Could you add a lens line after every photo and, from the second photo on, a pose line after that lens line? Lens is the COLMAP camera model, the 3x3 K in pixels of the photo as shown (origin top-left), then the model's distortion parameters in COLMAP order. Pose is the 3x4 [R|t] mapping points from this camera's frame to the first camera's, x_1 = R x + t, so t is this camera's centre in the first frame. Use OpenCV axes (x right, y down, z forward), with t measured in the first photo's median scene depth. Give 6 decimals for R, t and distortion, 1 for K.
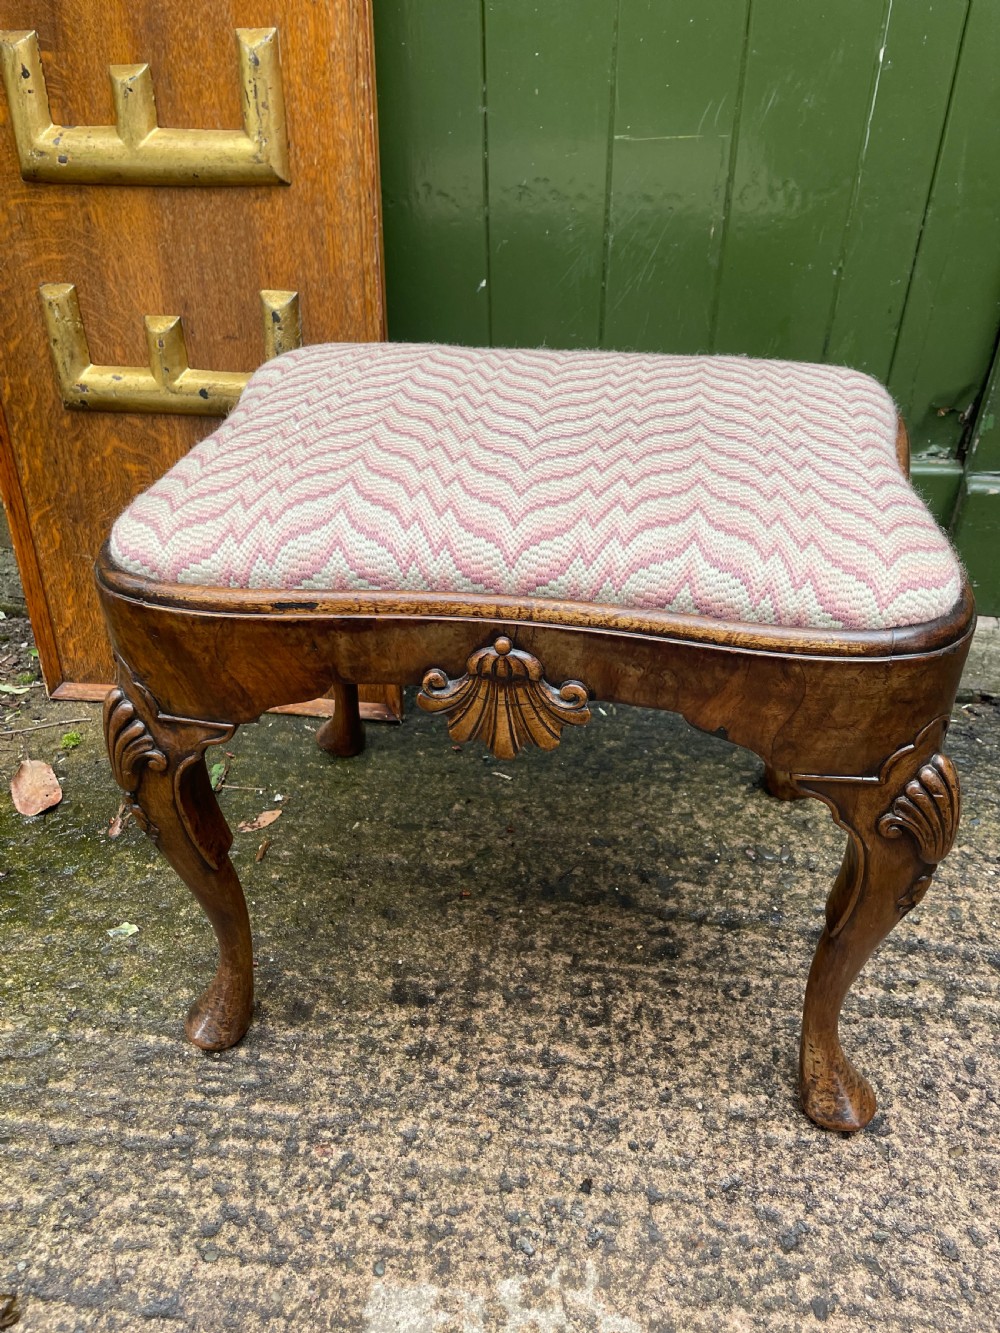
lens RADIAL K [[1018.0, 0, 505.4], [0, 1018.0, 661.9], [0, 0, 1]] dist [0.077906, -0.112535]
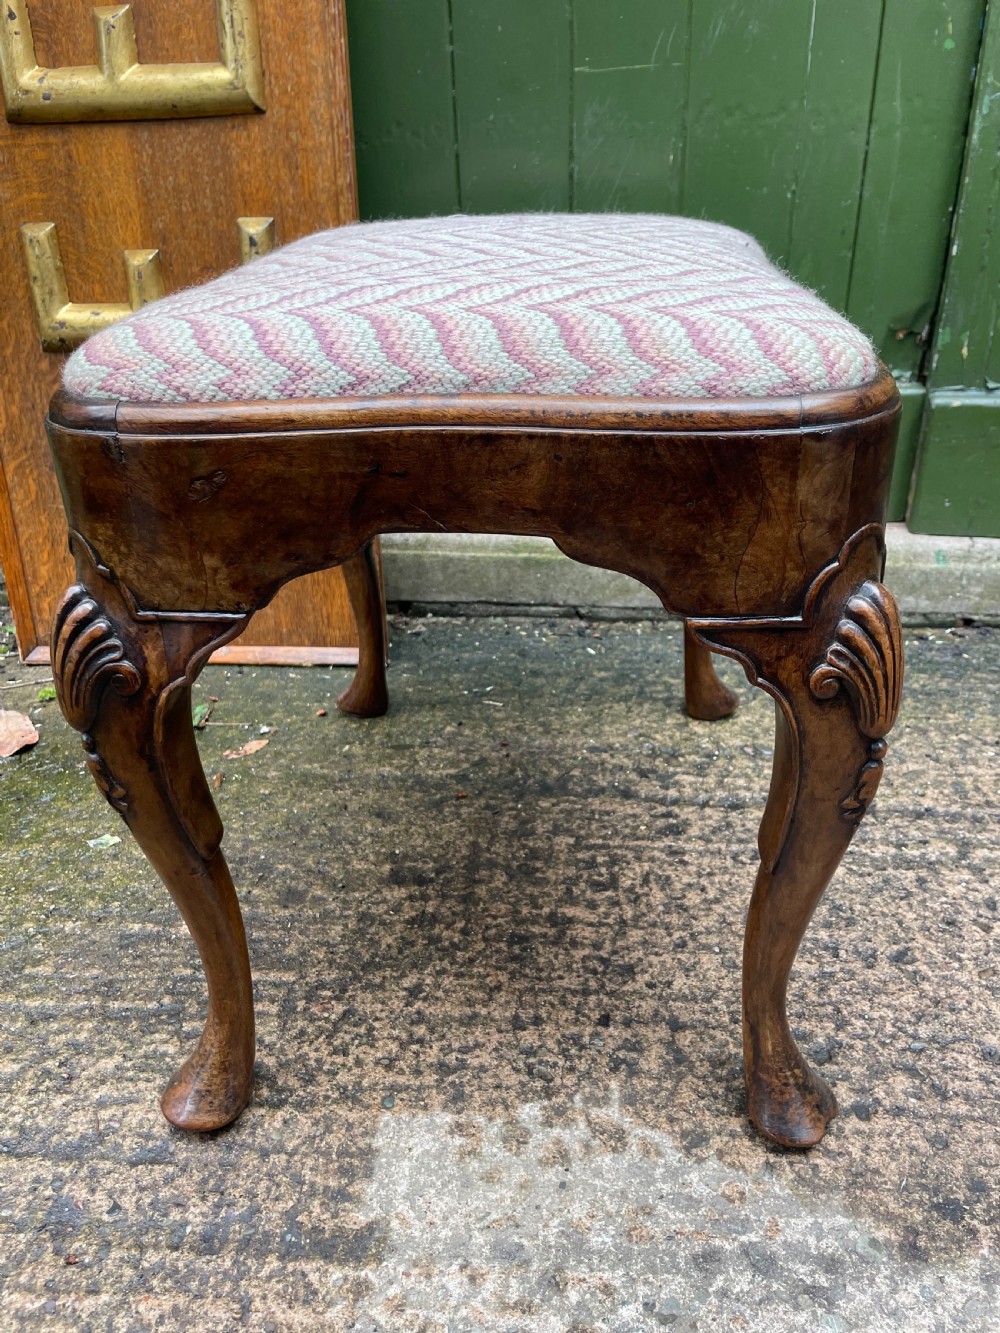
lens RADIAL K [[1018.0, 0, 515.4], [0, 1018.0, 680.2], [0, 0, 1]] dist [0.077906, -0.112535]
pose [[0.998545, -0.040362, 0.035772, -0.021229], [0.044393, 0.991761, -0.120167, 0.273327], [-0.030628, 0.121580, 0.992109, 0.026652]]
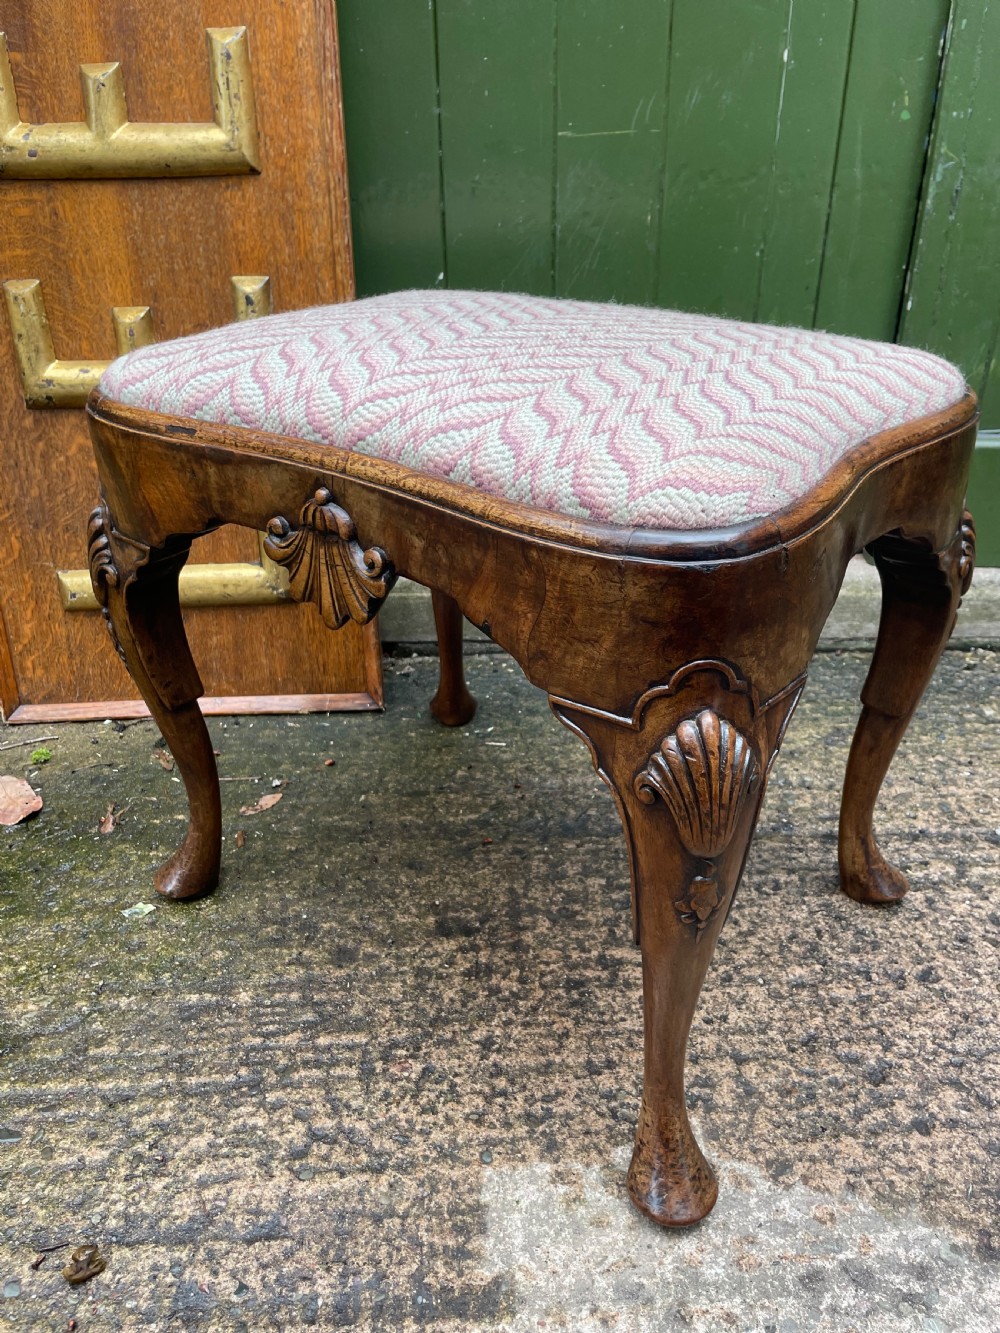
lens RADIAL K [[1018.0, 0, 515.4], [0, 1018.0, 680.6], [0, 0, 1]] dist [0.077906, -0.112535]
pose [[0.986199, -0.080782, 0.144520, -0.165903], [0.097113, 0.989201, -0.109770, 0.211834], [-0.134092, 0.122290, 0.983394, -0.007955]]
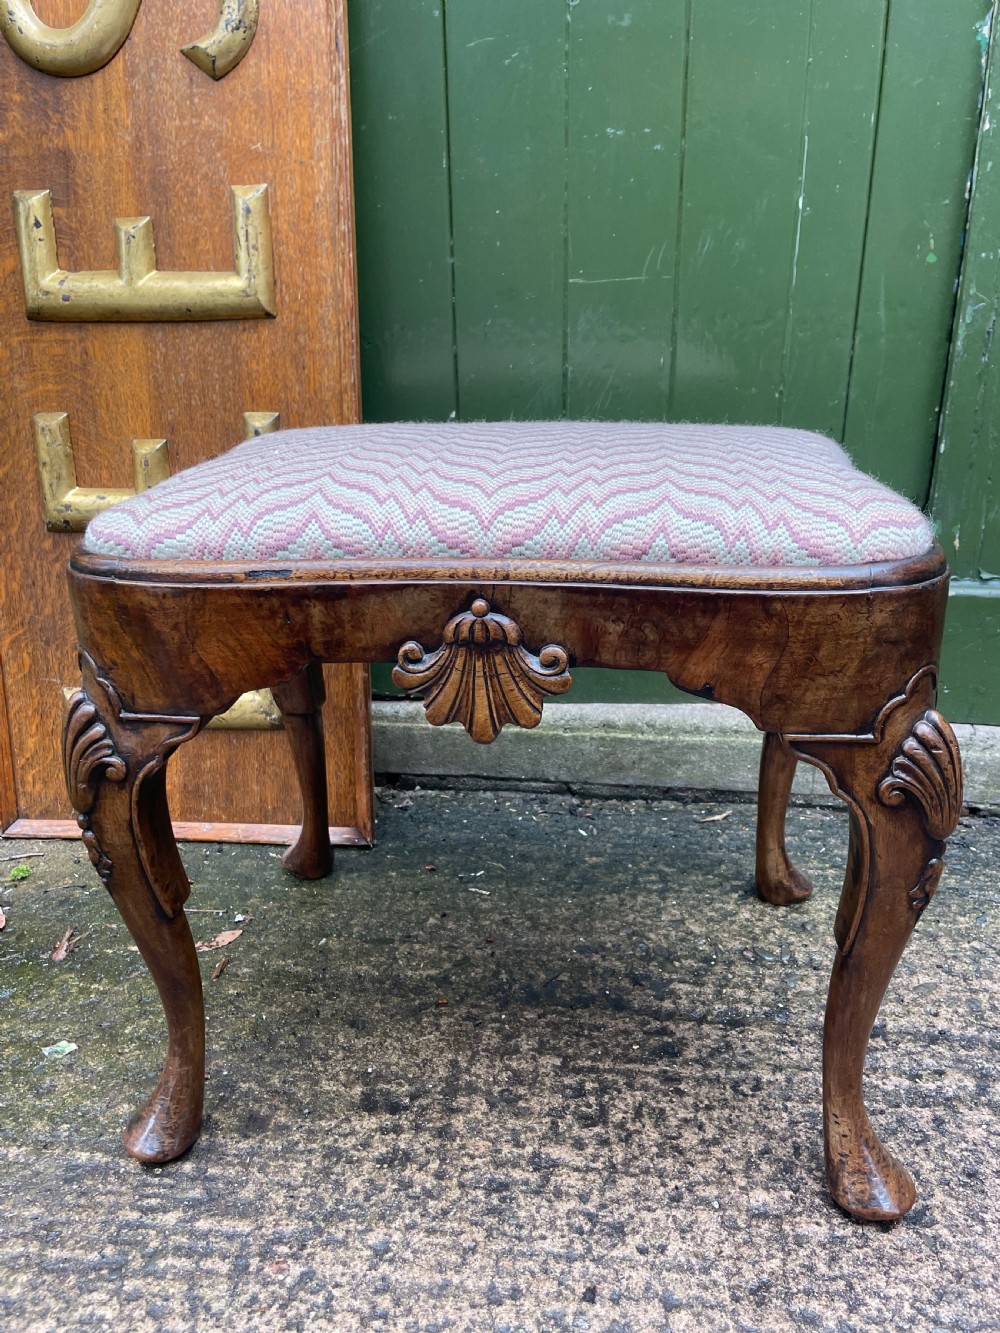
lens RADIAL K [[1018.0, 0, 498.0], [0, 1018.0, 658.9], [0, 0, 1]] dist [0.077906, -0.112535]
pose [[0.999517, -0.018854, 0.024705, -0.007050], [0.024680, 0.964670, -0.262301, 0.199672], [-0.018887, 0.262784, 0.964670, 0.042030]]
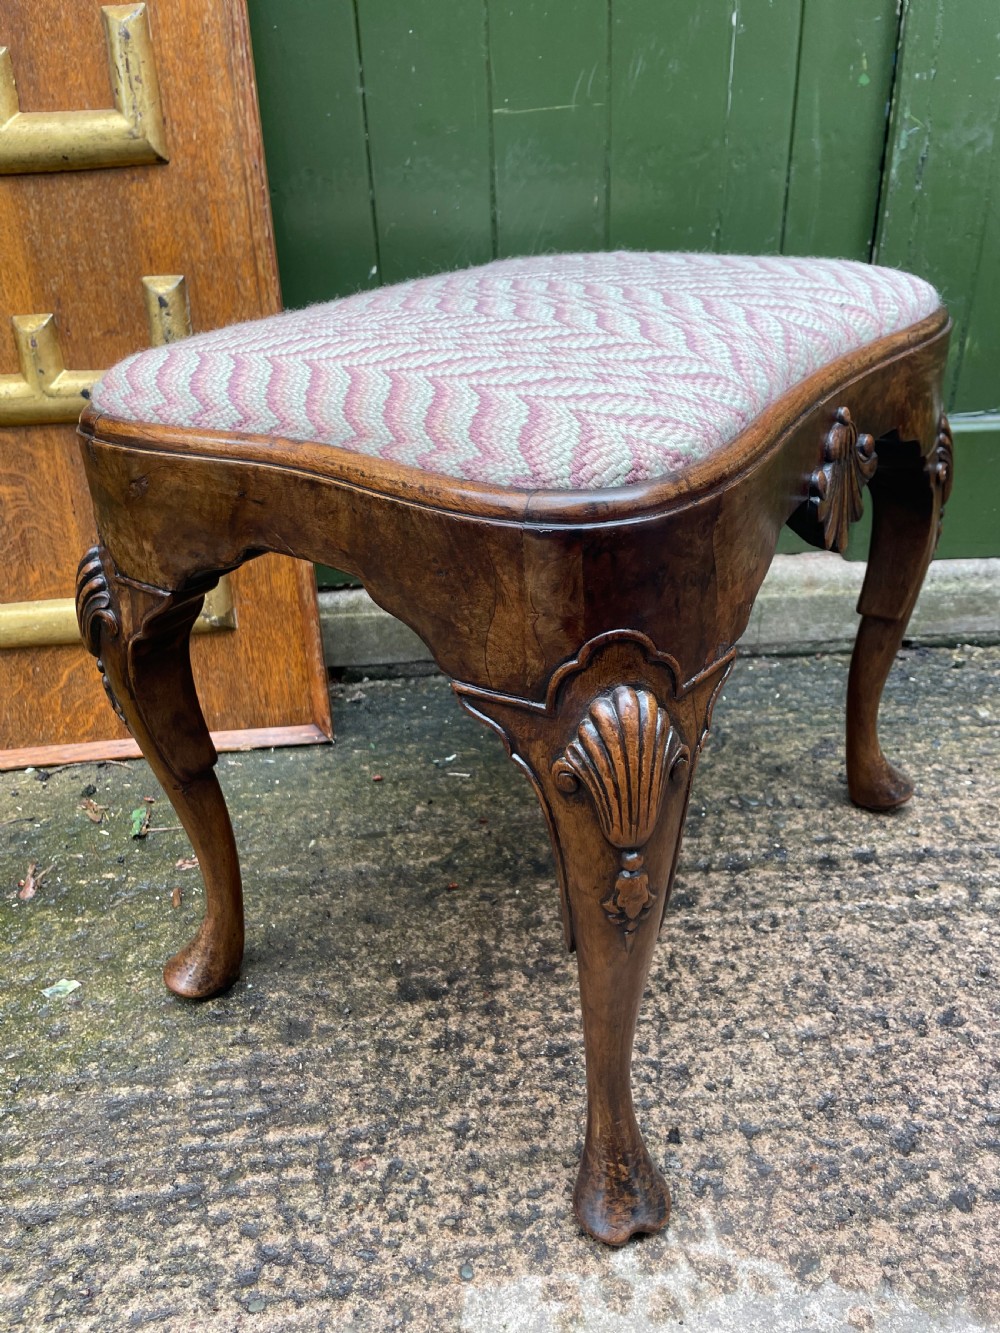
lens RADIAL K [[1018.0, 0, 501.1], [0, 1018.0, 674.0], [0, 0, 1]] dist [0.077906, -0.112535]
pose [[0.977530, -0.124715, 0.169945, -0.146777], [0.146322, 0.981790, -0.121156, 0.182864], [-0.151740, 0.143300, 0.977978, 0.094367]]
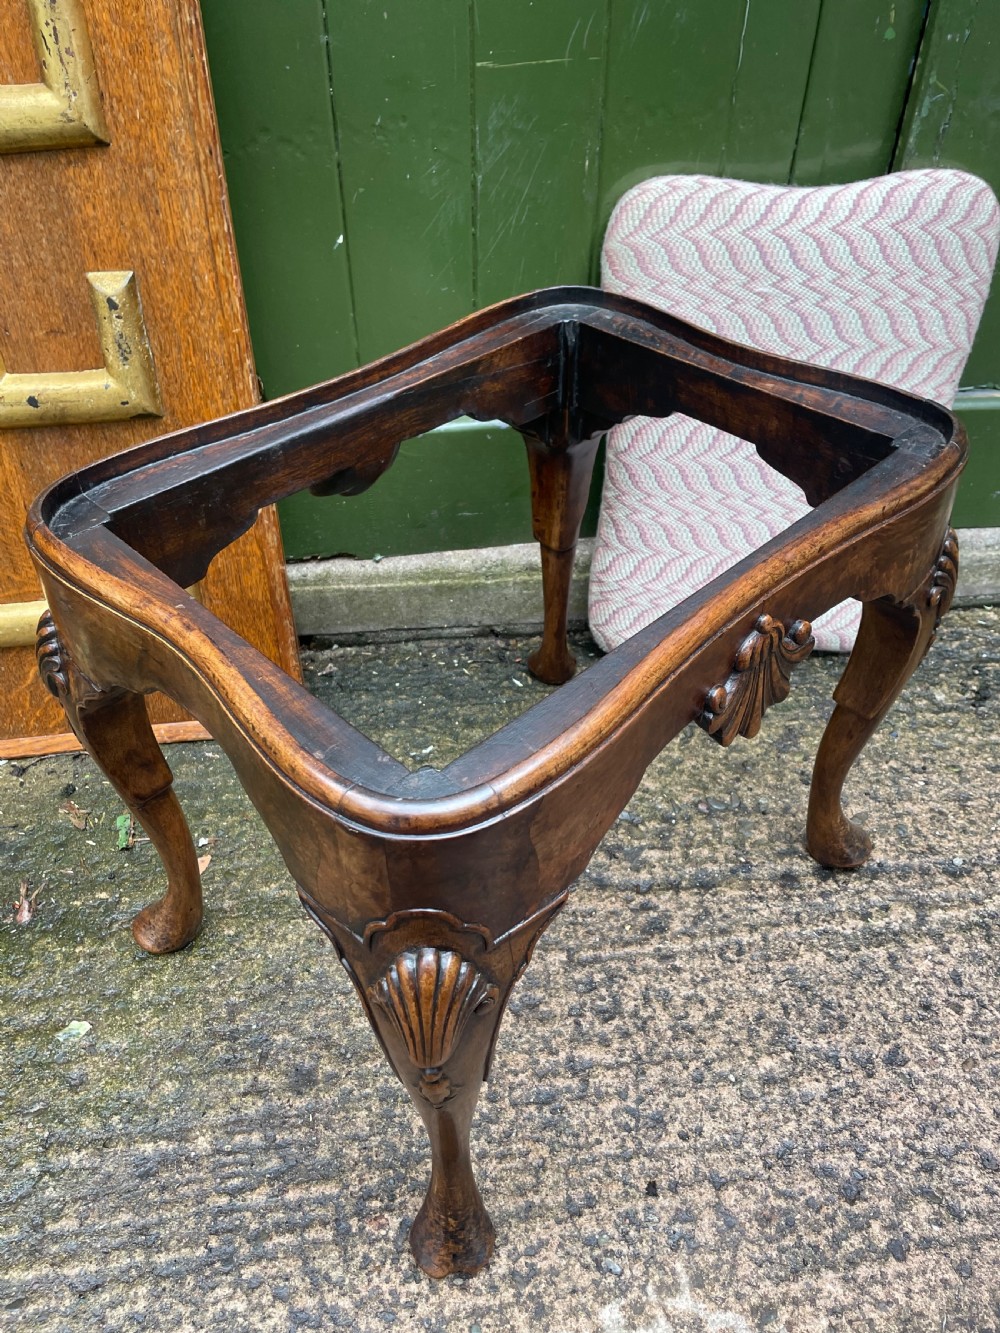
lens RADIAL K [[1018.0, 0, 491.5], [0, 1018.0, 677.0], [0, 0, 1]] dist [0.077906, -0.112535]
pose [[0.967108, -0.164671, 0.193870, -0.161683], [0.143997, 0.982710, 0.116383, -0.101952], [-0.209683, -0.084638, 0.974099, 0.092744]]
